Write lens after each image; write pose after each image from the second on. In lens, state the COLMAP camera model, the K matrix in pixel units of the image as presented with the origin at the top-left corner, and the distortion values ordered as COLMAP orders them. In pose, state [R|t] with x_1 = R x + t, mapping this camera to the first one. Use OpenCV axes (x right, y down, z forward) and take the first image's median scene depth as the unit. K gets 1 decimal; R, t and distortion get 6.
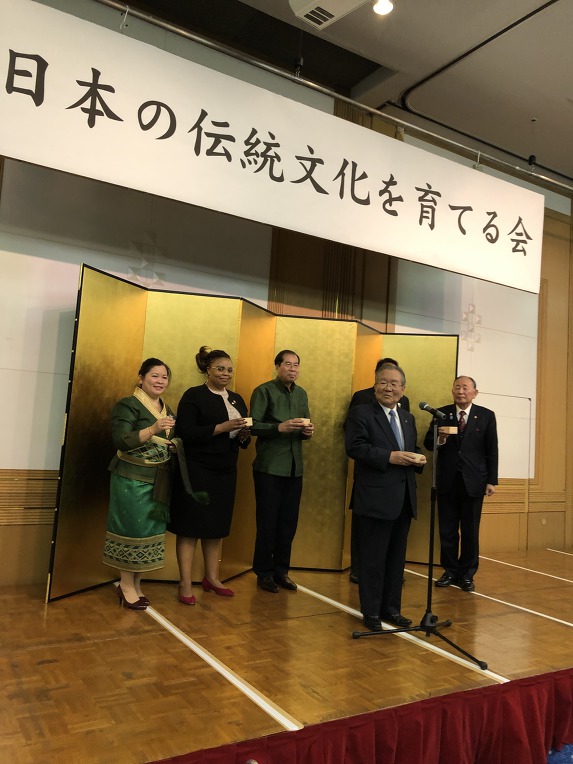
lens RADIAL K [[622.4, 0, 281.5], [0, 622.4, 380.3], [0, 0, 1]] dist [0.007549, -0.023129]
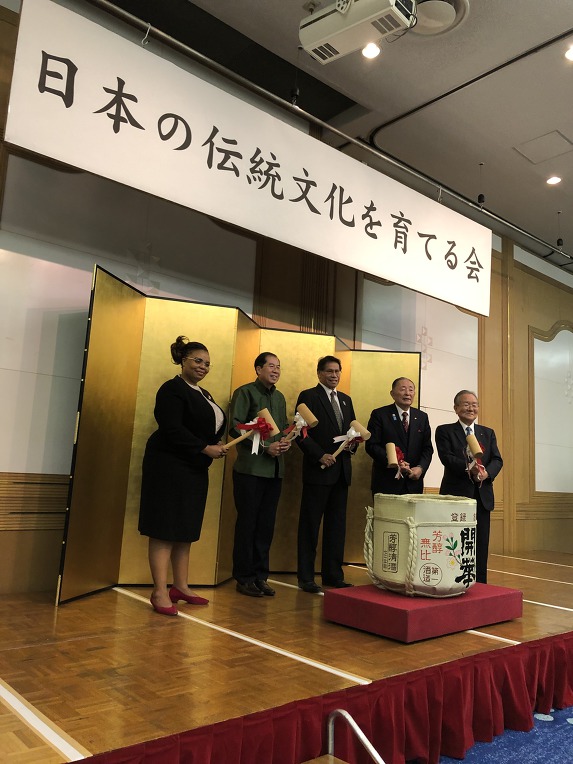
lens RADIAL K [[622.4, 0, 293.9], [0, 622.4, 381.7], [0, 0, 1]] dist [0.007549, -0.023129]
pose [[0.985073, 0.011329, 0.171766, -0.160394], [-0.001267, 0.998282, -0.058580, 0.056802], [-0.172134, 0.057488, 0.983395, -0.036875]]
